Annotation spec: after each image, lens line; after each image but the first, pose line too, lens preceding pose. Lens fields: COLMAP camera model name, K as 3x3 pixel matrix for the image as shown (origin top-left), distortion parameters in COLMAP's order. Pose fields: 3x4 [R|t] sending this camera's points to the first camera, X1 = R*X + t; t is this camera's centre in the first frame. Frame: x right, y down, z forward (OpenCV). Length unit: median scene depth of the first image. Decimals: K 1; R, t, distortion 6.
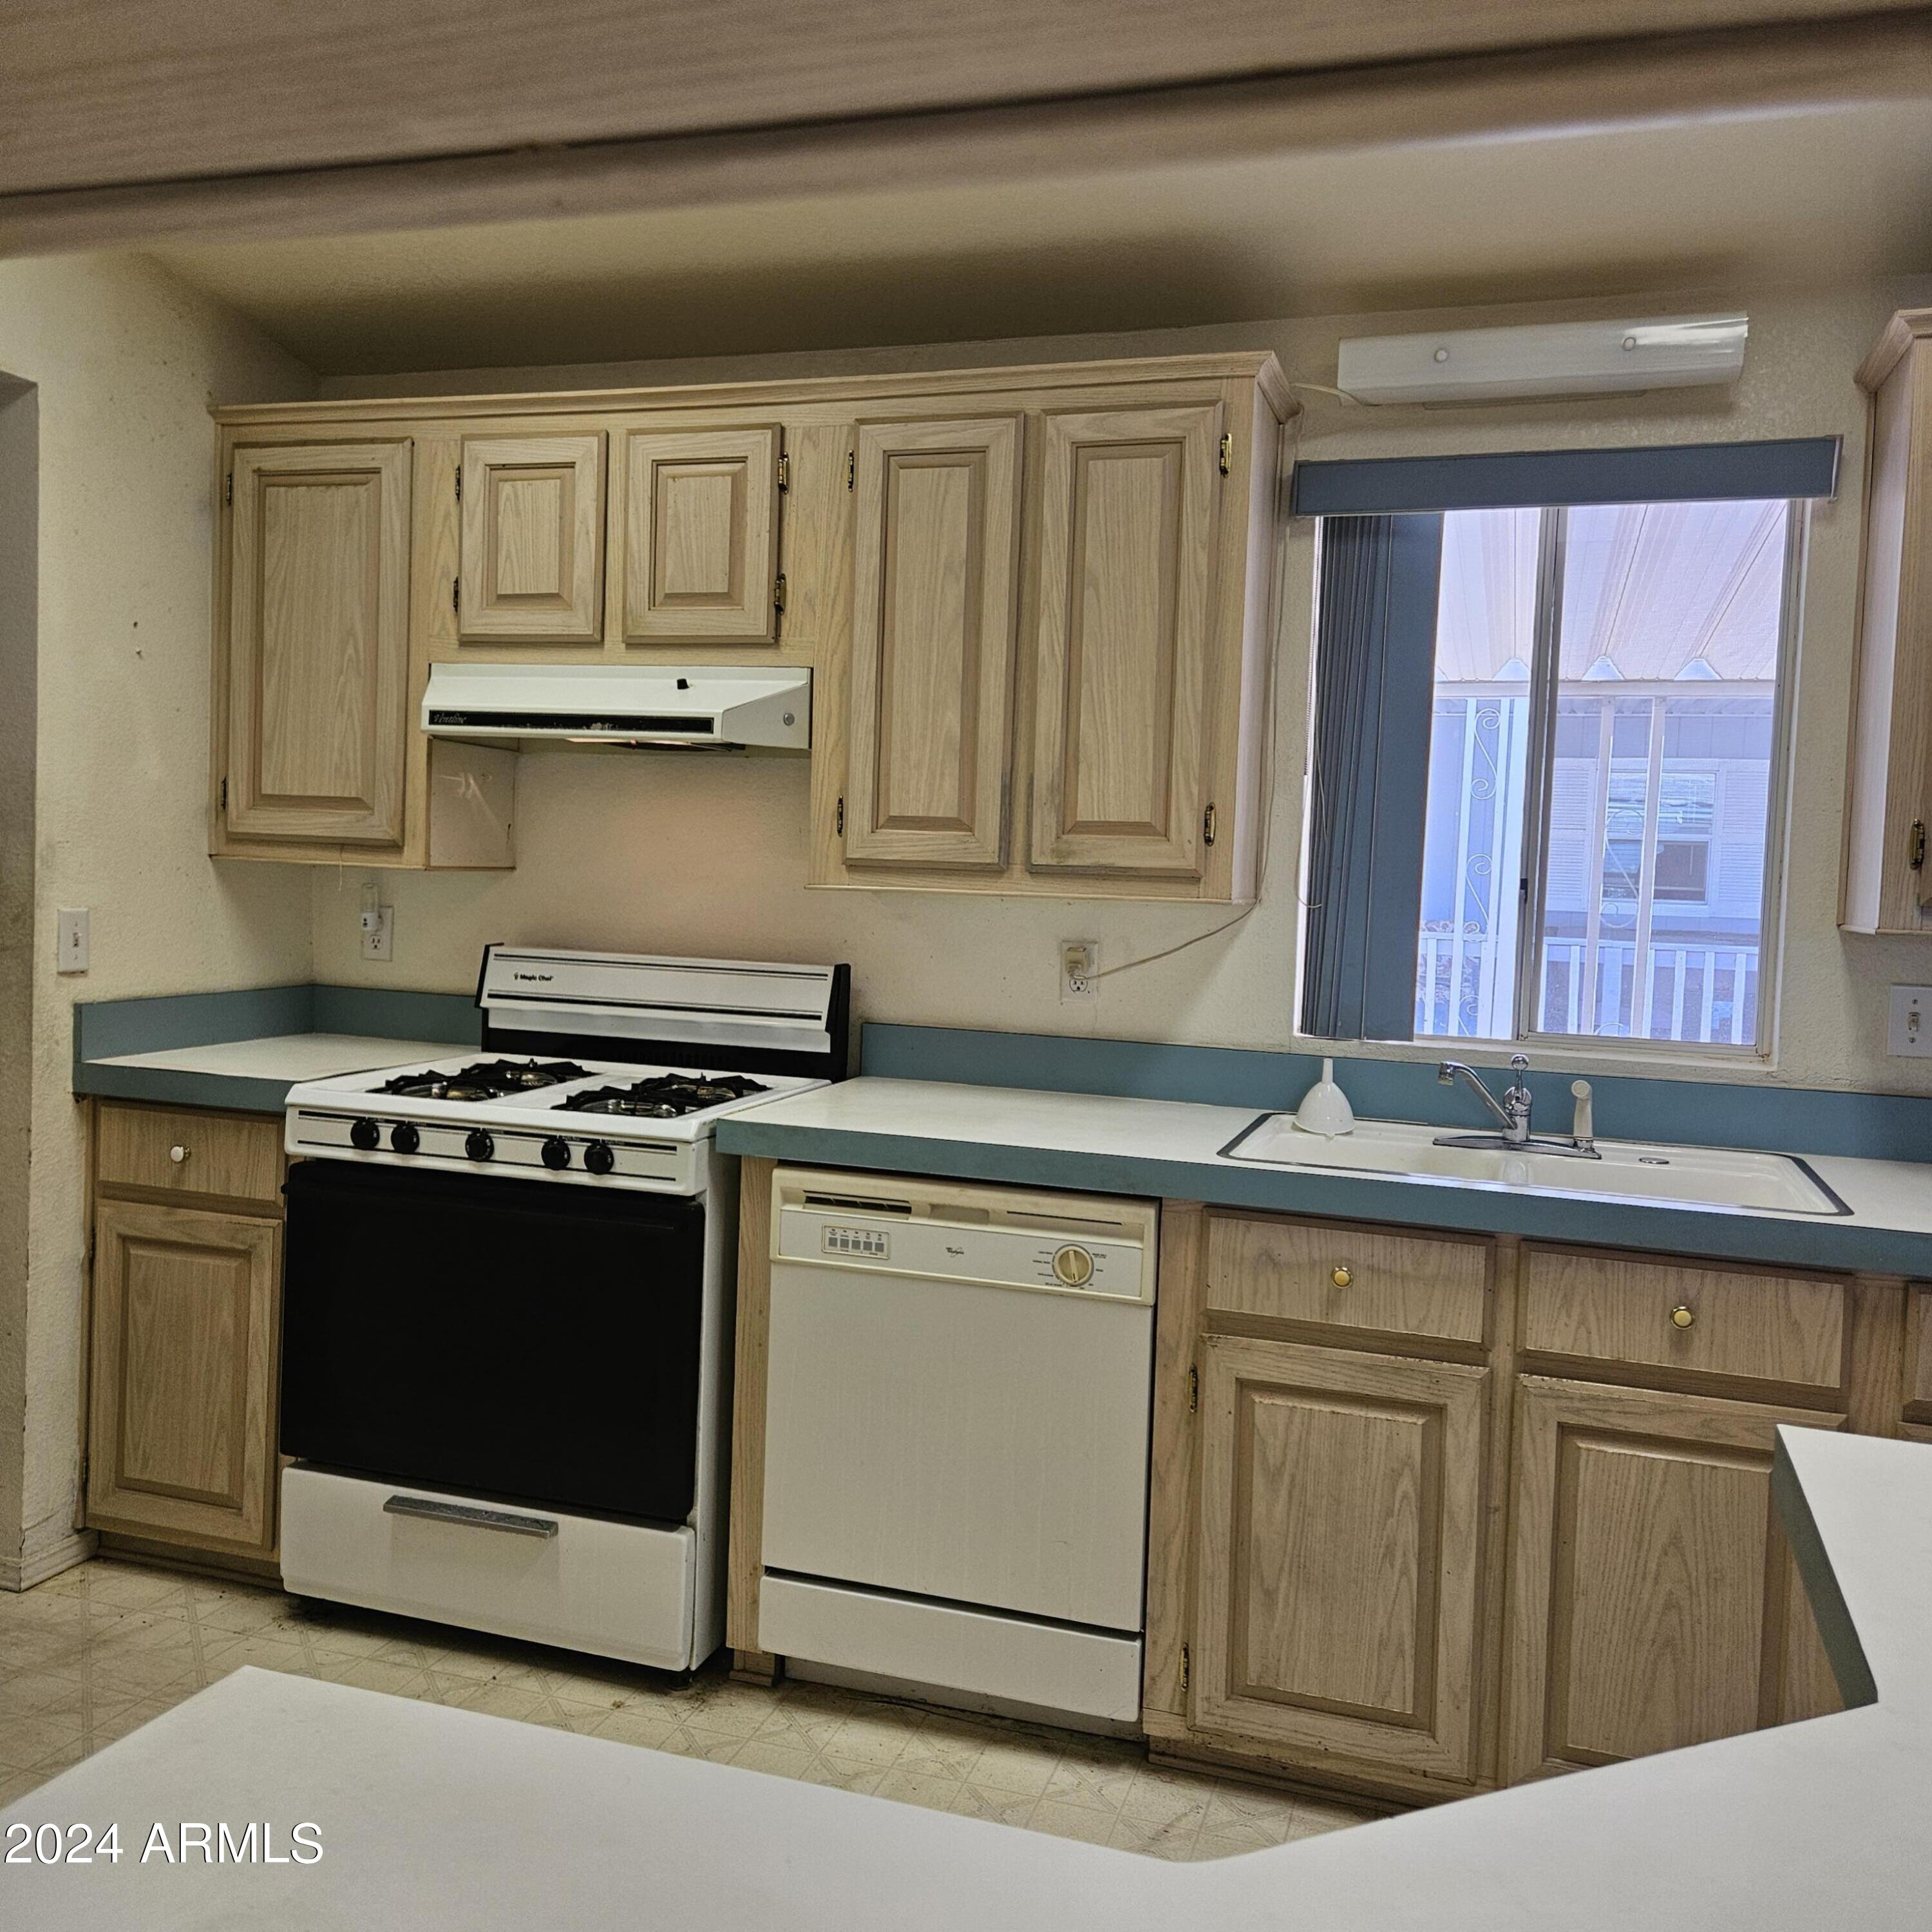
lens RADIAL K [[1684.6, 0, 977.6], [0, 1684.6, 900.7], [0, 0, 1]] dist [0.058338, -0.049808]
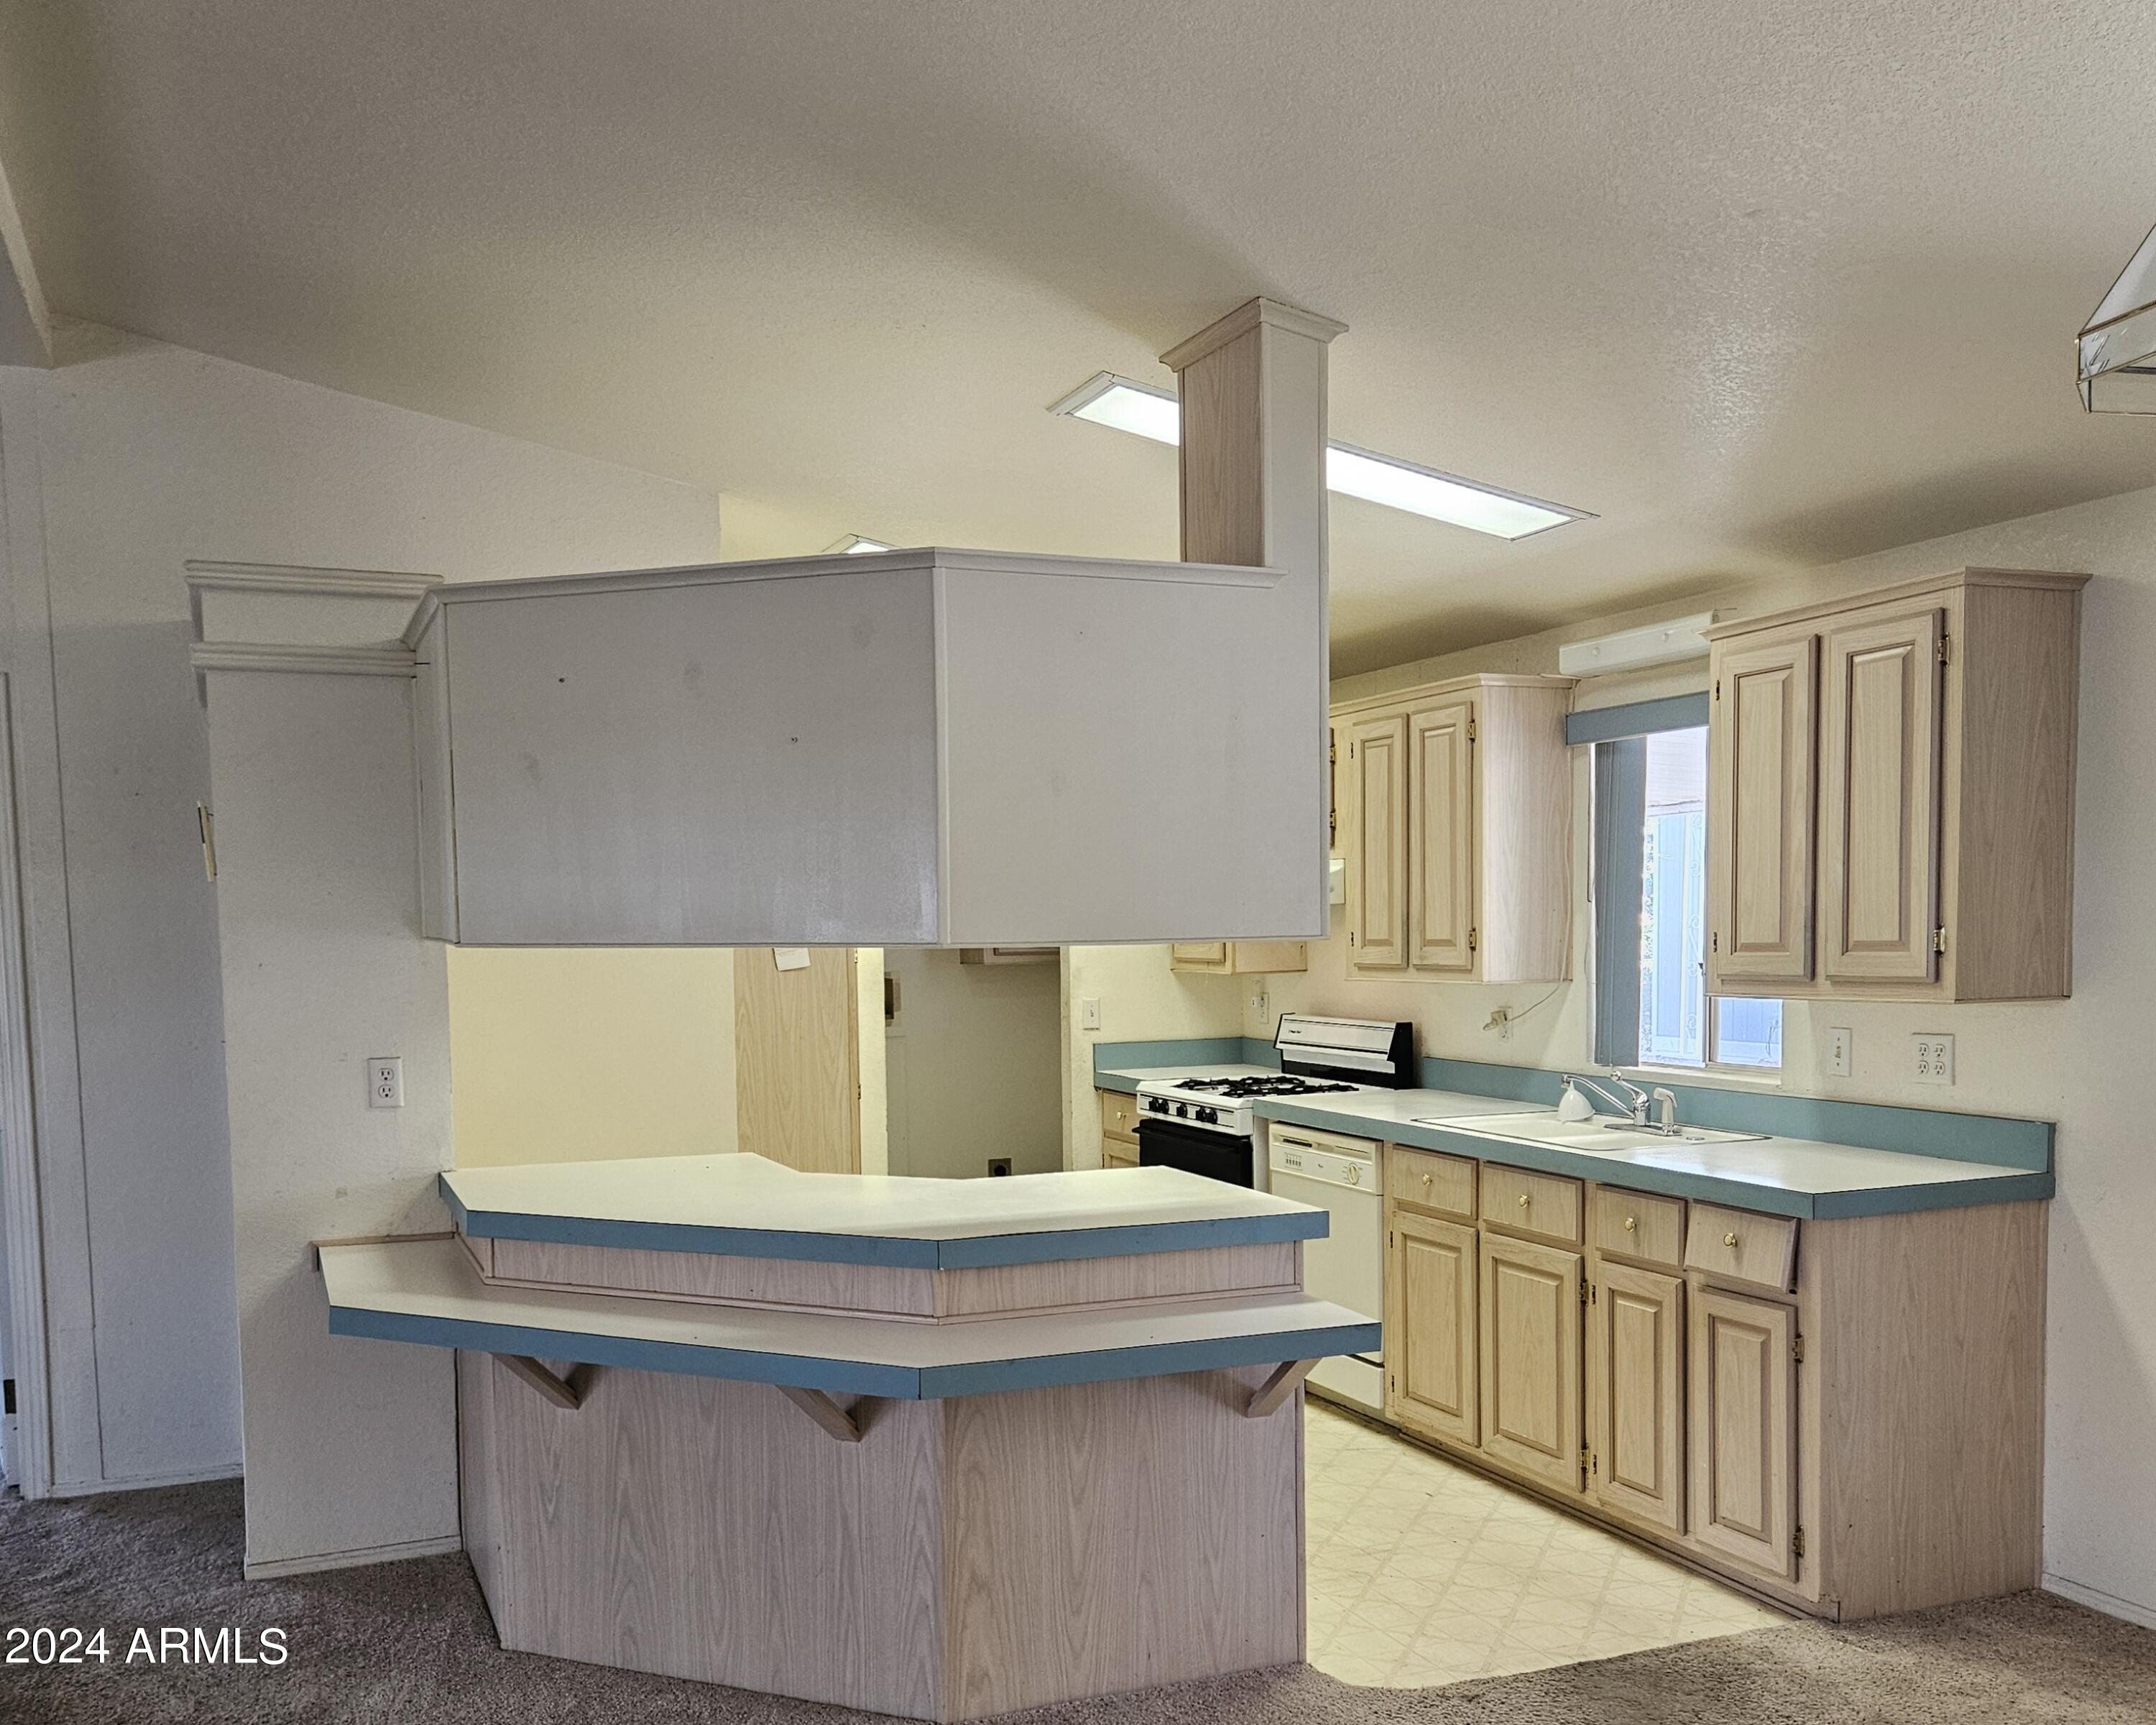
lens RADIAL K [[1910.4, 0, 1073.5], [0, 1910.4, 863.5], [0, 0, 1]] dist [0.001698, -0.003635]
pose [[0.662966, -0.069053, -0.745458, 1.297067], [0.023144, 0.997152, -0.071785, 0.009064], [0.748291, 0.030338, 0.662676, -0.611752]]
